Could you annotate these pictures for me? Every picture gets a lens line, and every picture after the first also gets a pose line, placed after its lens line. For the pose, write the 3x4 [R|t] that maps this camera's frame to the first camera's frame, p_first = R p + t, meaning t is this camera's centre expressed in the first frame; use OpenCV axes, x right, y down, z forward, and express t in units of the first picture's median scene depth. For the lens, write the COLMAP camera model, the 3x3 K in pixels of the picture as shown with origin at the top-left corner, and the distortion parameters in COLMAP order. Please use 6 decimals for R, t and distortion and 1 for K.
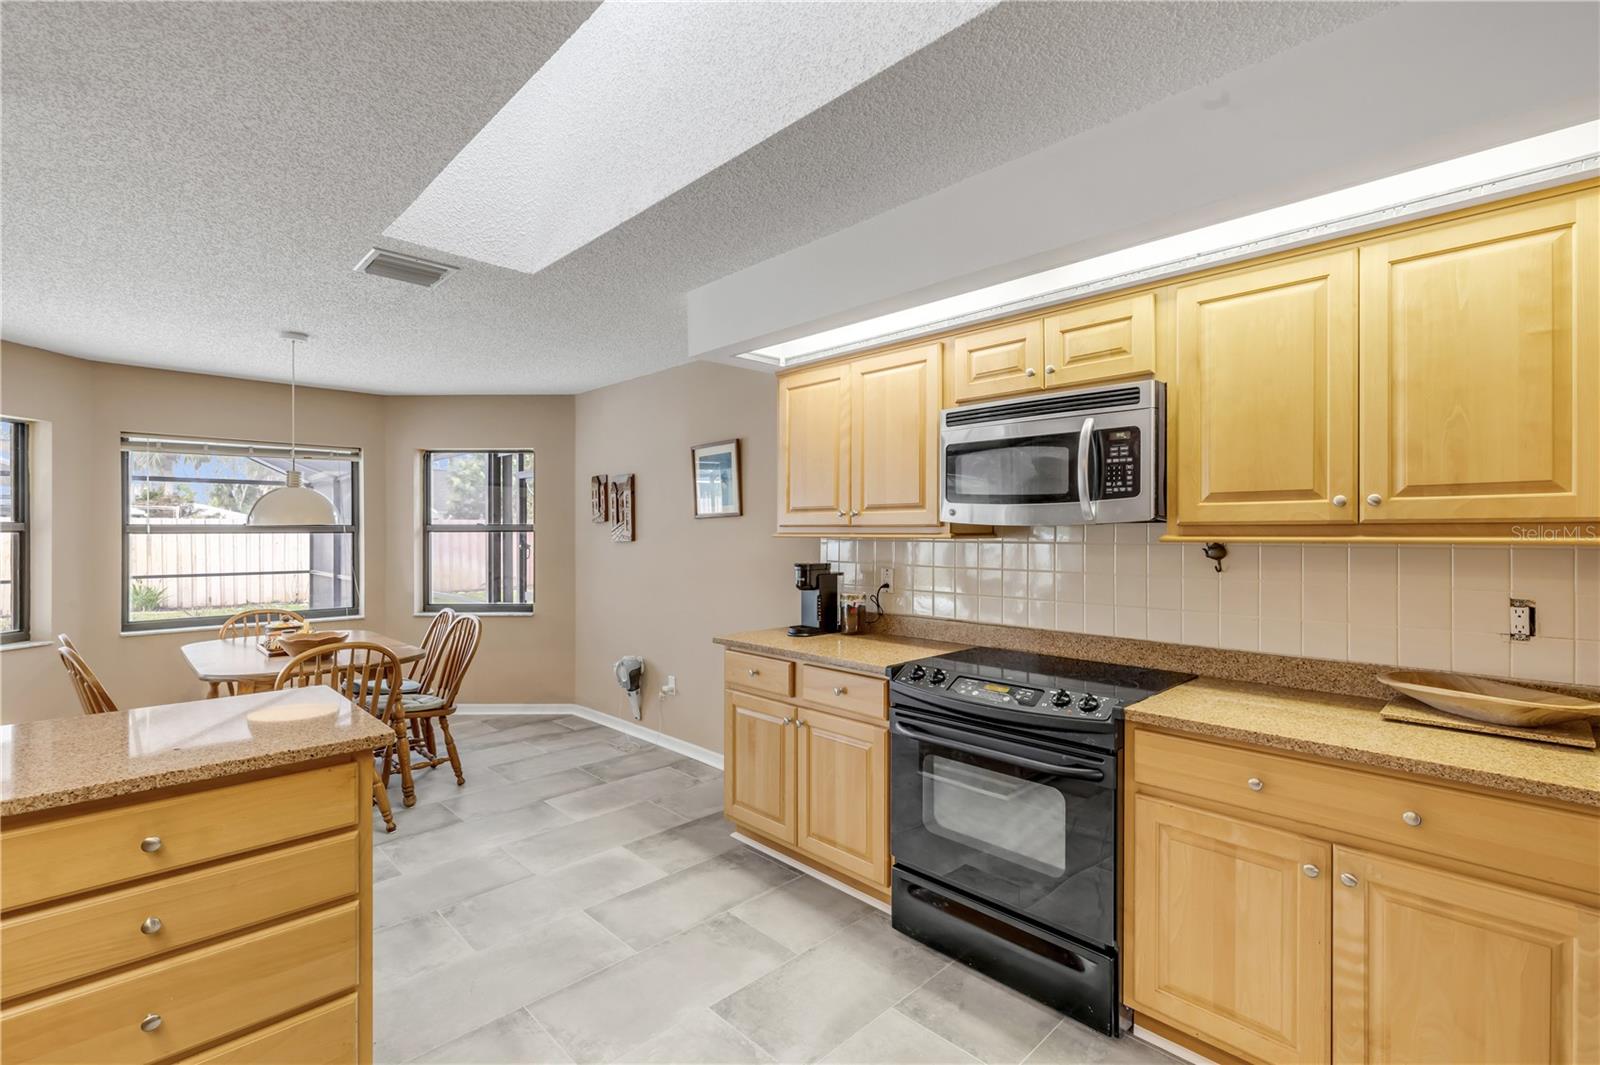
lens RADIAL K [[726.4, 0, 789.5], [0, 726.4, 535.6], [0, 0, 1]] dist [0.012126, 0.000502]
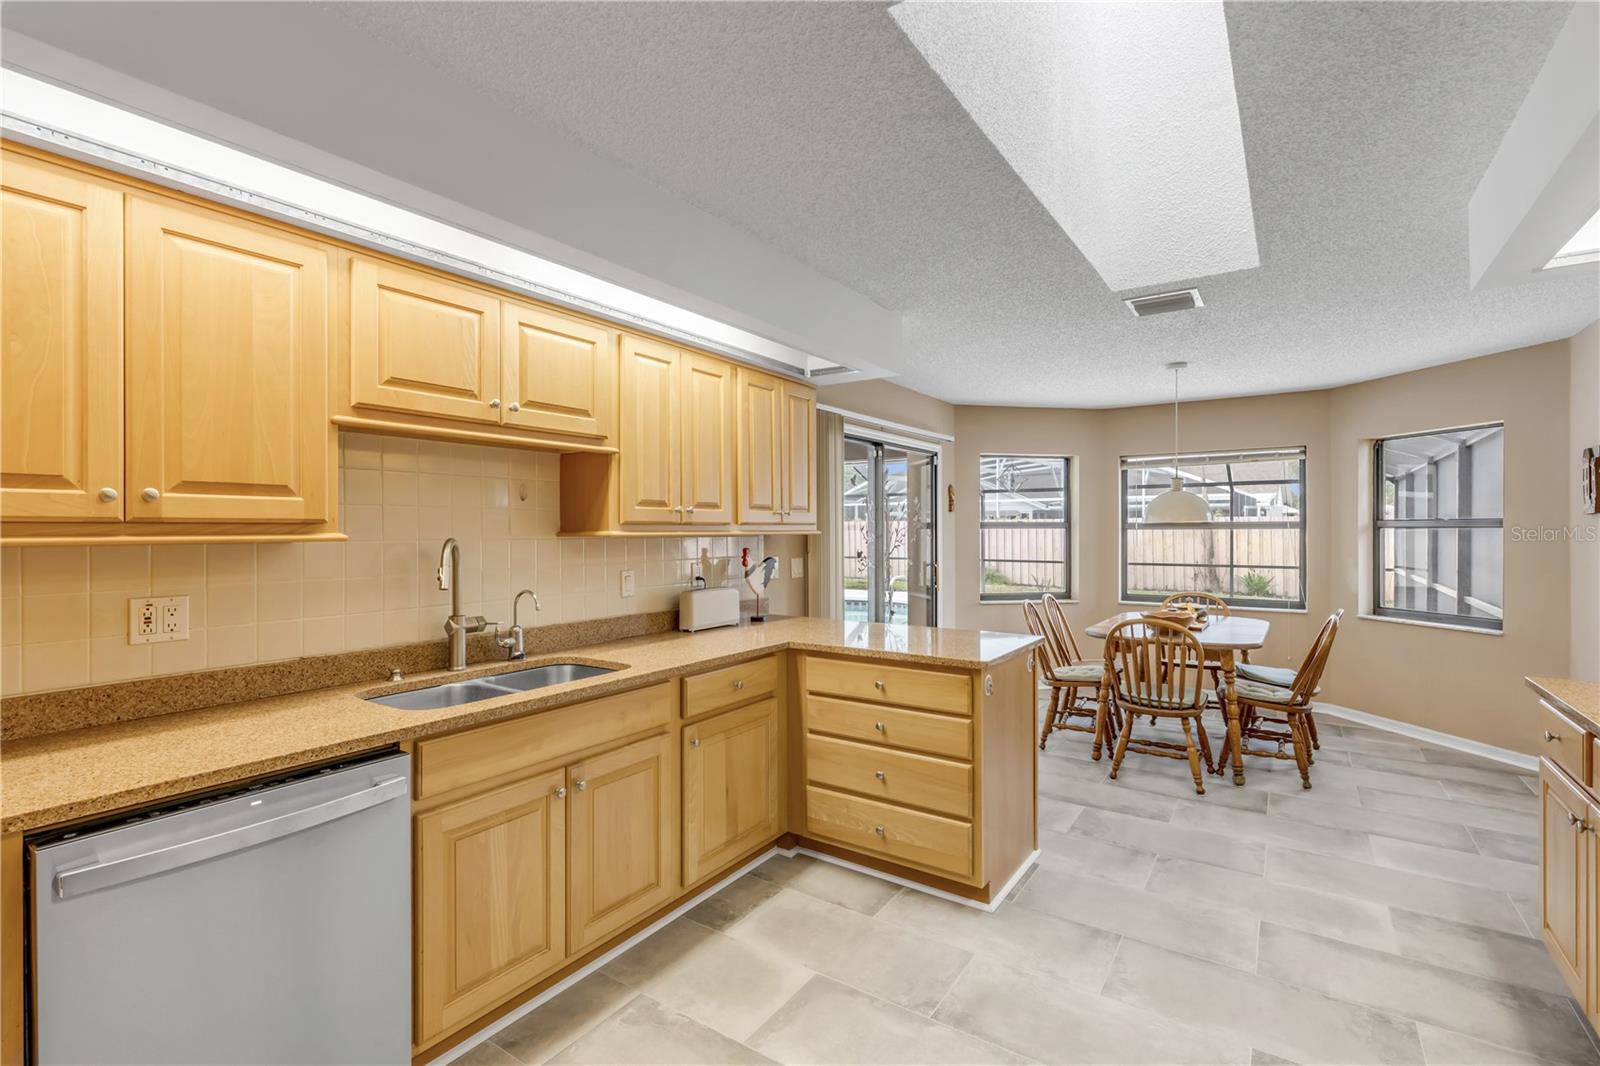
lens RADIAL K [[726.4, 0, 797.2], [0, 726.4, 529.4], [0, 0, 1]] dist [0.012126, 0.000502]
pose [[0.204604, -0.000277, -0.978845, 0.391915], [-0.003239, 0.999994, -0.000960, 0.000431], [0.978839, 0.003367, 0.204602, 0.147643]]
